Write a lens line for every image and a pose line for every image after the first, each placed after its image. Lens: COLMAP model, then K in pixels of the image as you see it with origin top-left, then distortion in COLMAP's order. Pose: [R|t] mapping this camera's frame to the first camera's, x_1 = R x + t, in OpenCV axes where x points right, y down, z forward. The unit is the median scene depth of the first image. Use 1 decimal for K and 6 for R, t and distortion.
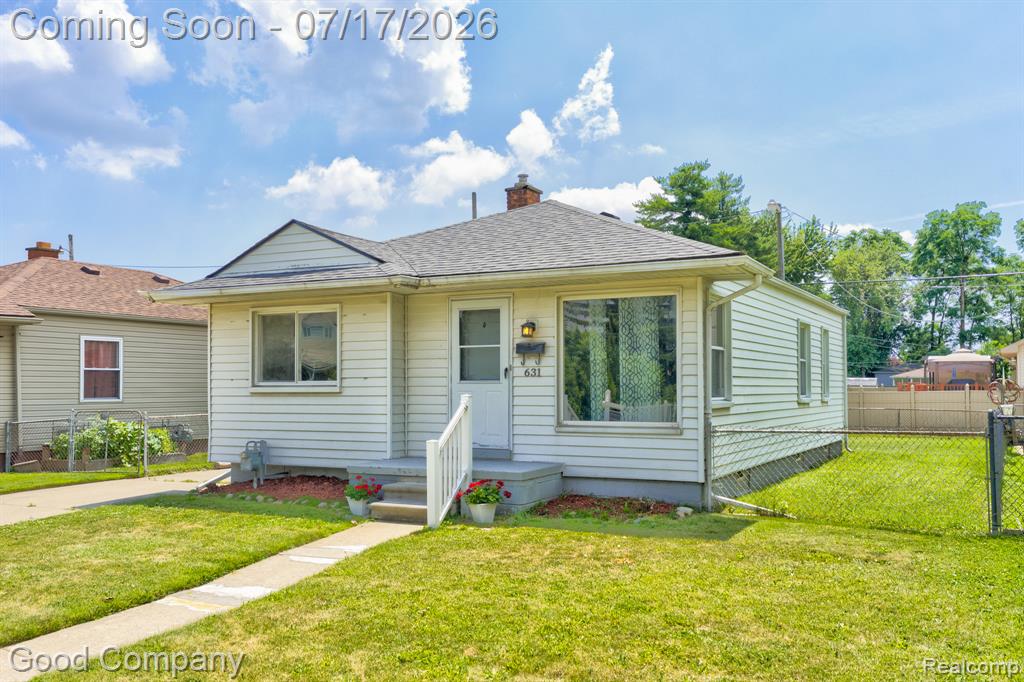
lens RADIAL K [[903.0, 0, 514.9], [0, 903.0, 359.6], [0, 0, 1]] dist [0.076048, 0.000557]
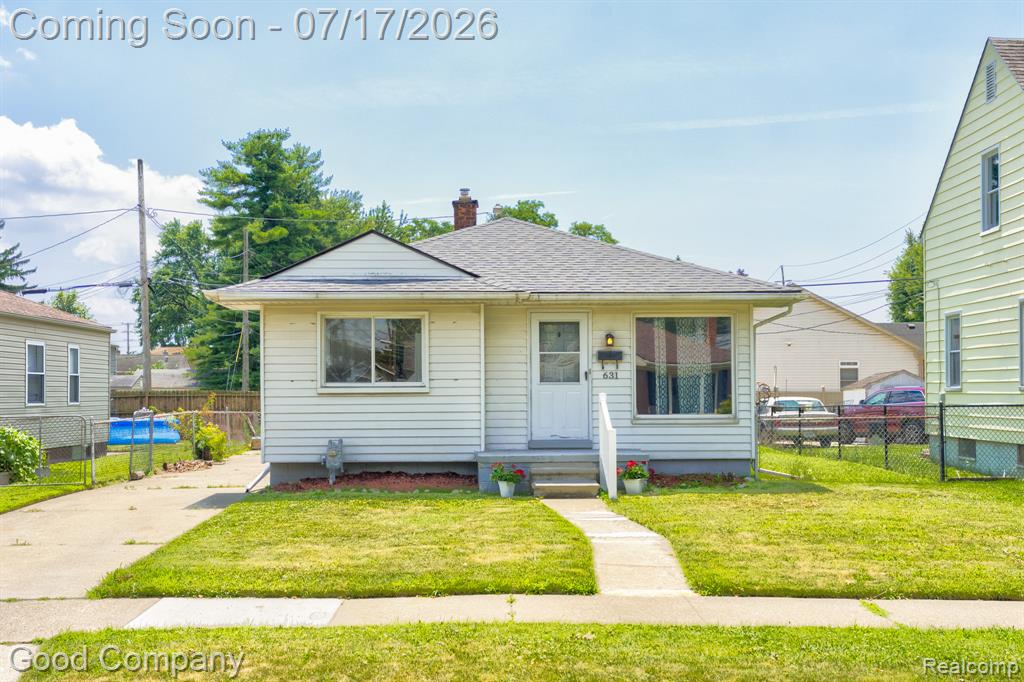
lens RADIAL K [[1126.0, 0, 512.0], [0, 1126.0, 341.0], [0, 0, 1]] dist [0.075841, -0.003927]
pose [[0.875714, 0.020690, 0.482387, -0.766638], [-0.012139, 0.999709, -0.020841, 0.001118], [-0.482678, 0.012395, 0.875710, -0.241782]]
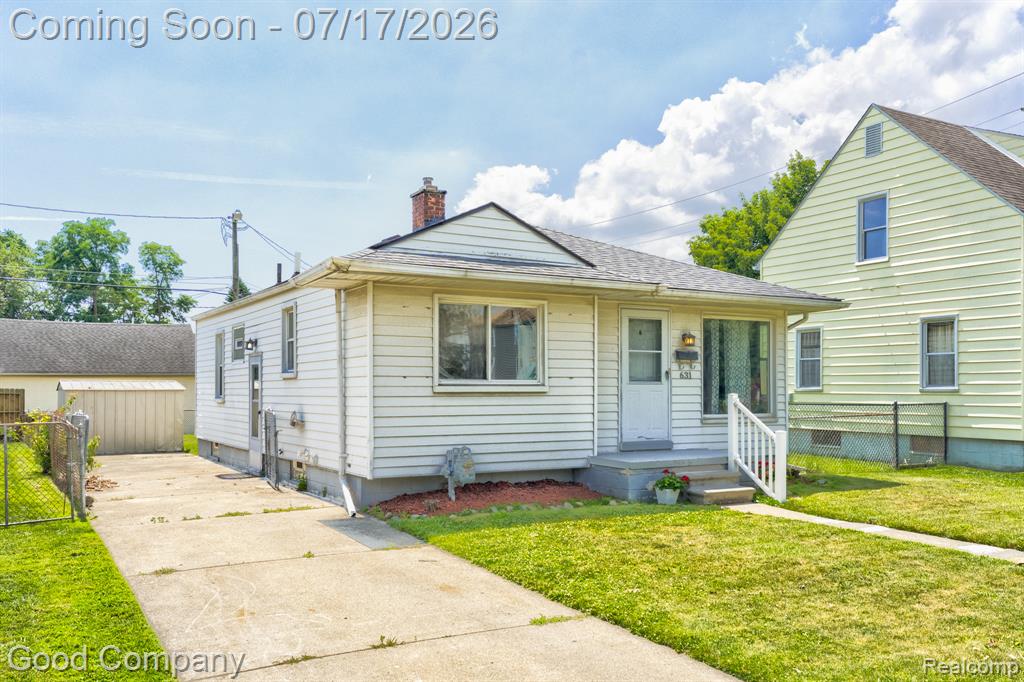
lens RADIAL K [[864.7, 0, 494.8], [0, 864.7, 360.9], [0, 0, 1]] dist [0.068778, 0.001983]
pose [[0.530151, 0.030663, 0.847349, -1.018068], [-0.026895, 0.999451, -0.019340, 0.022519], [-0.847477, -0.012536, 0.530685, 0.557956]]
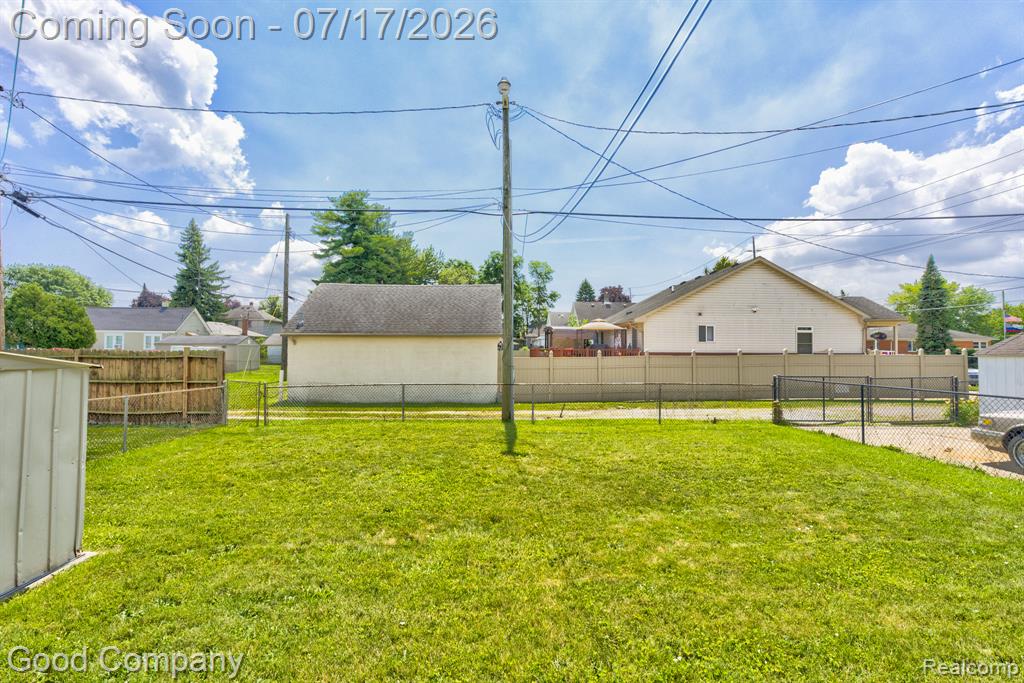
lens RADIAL K [[456.8, 0, 512.0], [0, 456.8, 341.5], [0, 0, 1]] dist [-0.001270, -0.000049]
pose [[0.856429, 0.014776, 0.516054, 0.254883], [-0.022450, 0.999711, 0.008633, 0.046198], [-0.515777, -0.018979, 0.856512, 1.745778]]
